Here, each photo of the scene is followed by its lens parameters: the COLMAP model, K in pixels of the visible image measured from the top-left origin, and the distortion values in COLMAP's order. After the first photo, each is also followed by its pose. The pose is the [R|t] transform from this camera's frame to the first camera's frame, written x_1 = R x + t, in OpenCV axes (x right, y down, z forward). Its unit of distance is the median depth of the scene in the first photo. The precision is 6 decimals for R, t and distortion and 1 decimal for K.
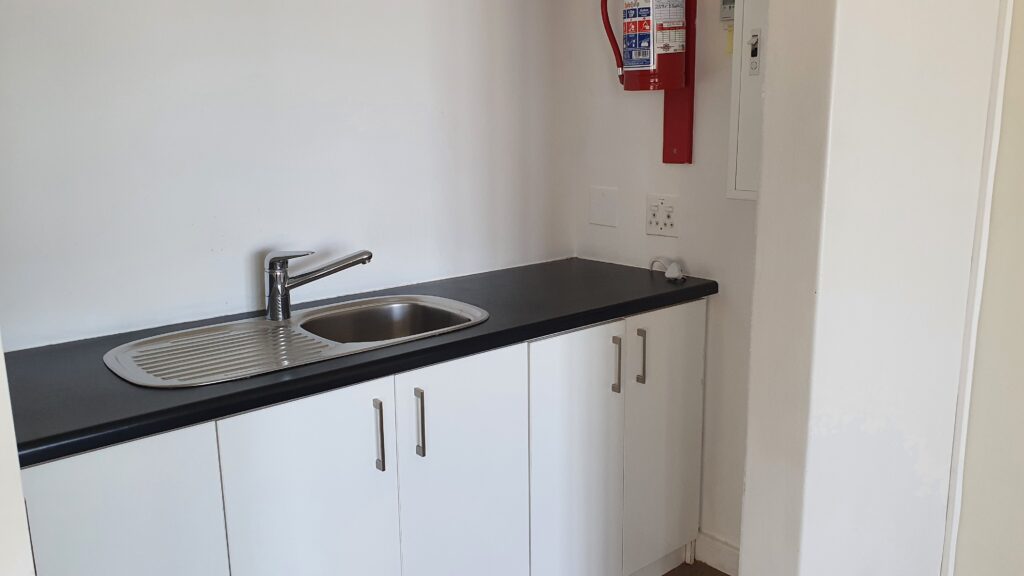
lens RADIAL K [[794.0, 0, 506.7], [0, 794.0, 292.9], [0, 0, 1]] dist [0.130774, -0.291995]
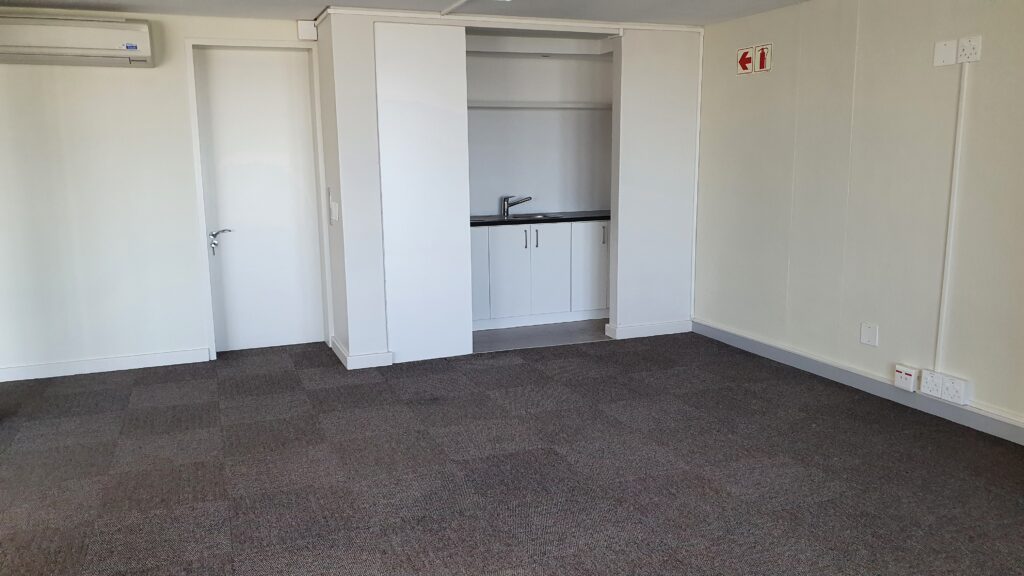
lens RADIAL K [[805.7, 0, 515.5], [0, 805.7, 289.1], [0, 0, 1]] dist [0.050374, -0.007437]
pose [[0.956513, 0.062295, -0.284959, 0.787153], [-0.068974, 0.997528, -0.013454, 0.400820], [0.283416, 0.032523, 0.958445, -2.362341]]
